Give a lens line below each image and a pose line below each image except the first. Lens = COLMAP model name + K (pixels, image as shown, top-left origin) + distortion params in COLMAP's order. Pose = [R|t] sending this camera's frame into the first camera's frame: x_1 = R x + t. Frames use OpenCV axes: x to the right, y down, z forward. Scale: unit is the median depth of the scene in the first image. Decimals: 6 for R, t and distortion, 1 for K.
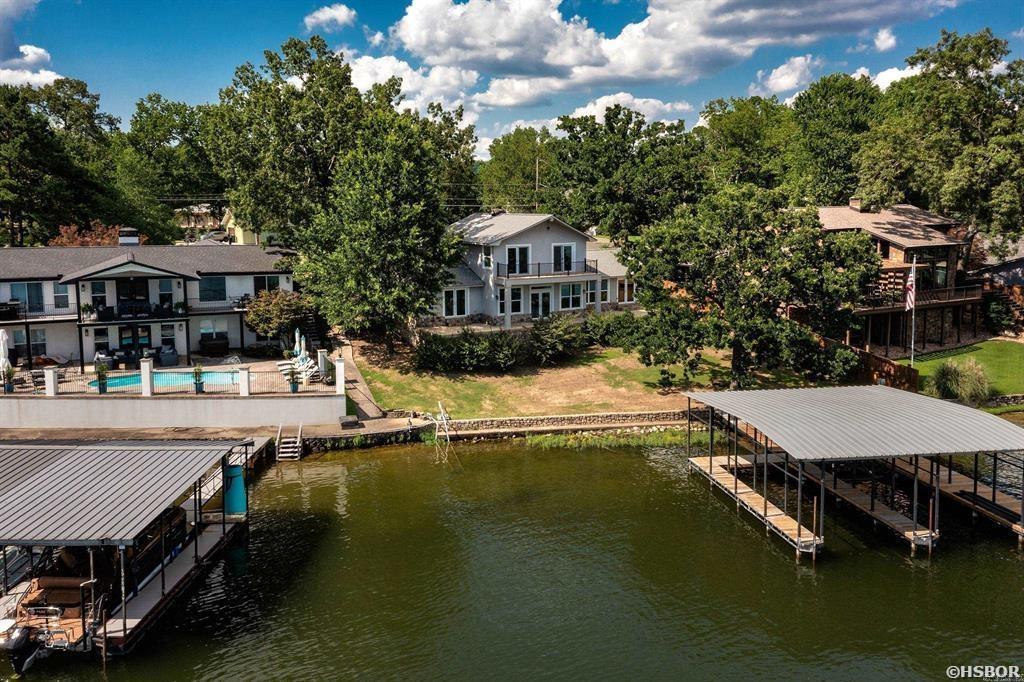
lens RADIAL K [[760.7, 0, 512.0], [0, 760.7, 341.0], [0, 0, 1]] dist [0.190682, -0.240713]
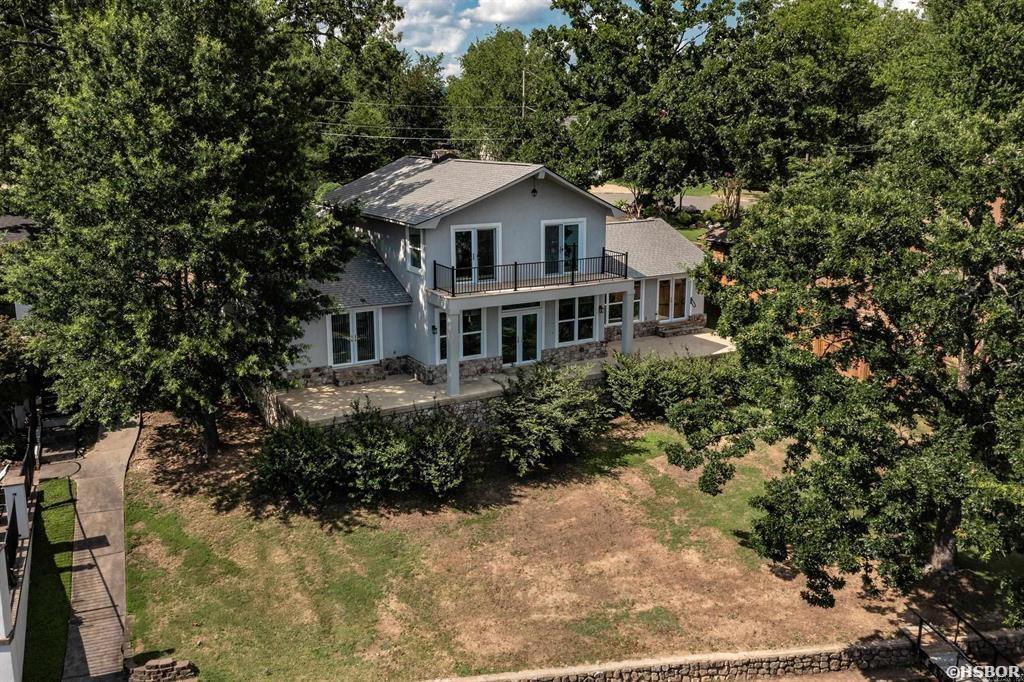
lens RADIAL K [[760.7, 0, 512.0], [0, 760.7, 341.0], [0, 0, 1]] dist [0.190682, -0.240713]
pose [[0.999927, 0.001498, 0.011964, 0.027464], [-0.002546, 0.996112, 0.088062, -0.096842], [-0.011785, -0.088086, 0.996043, 0.498206]]
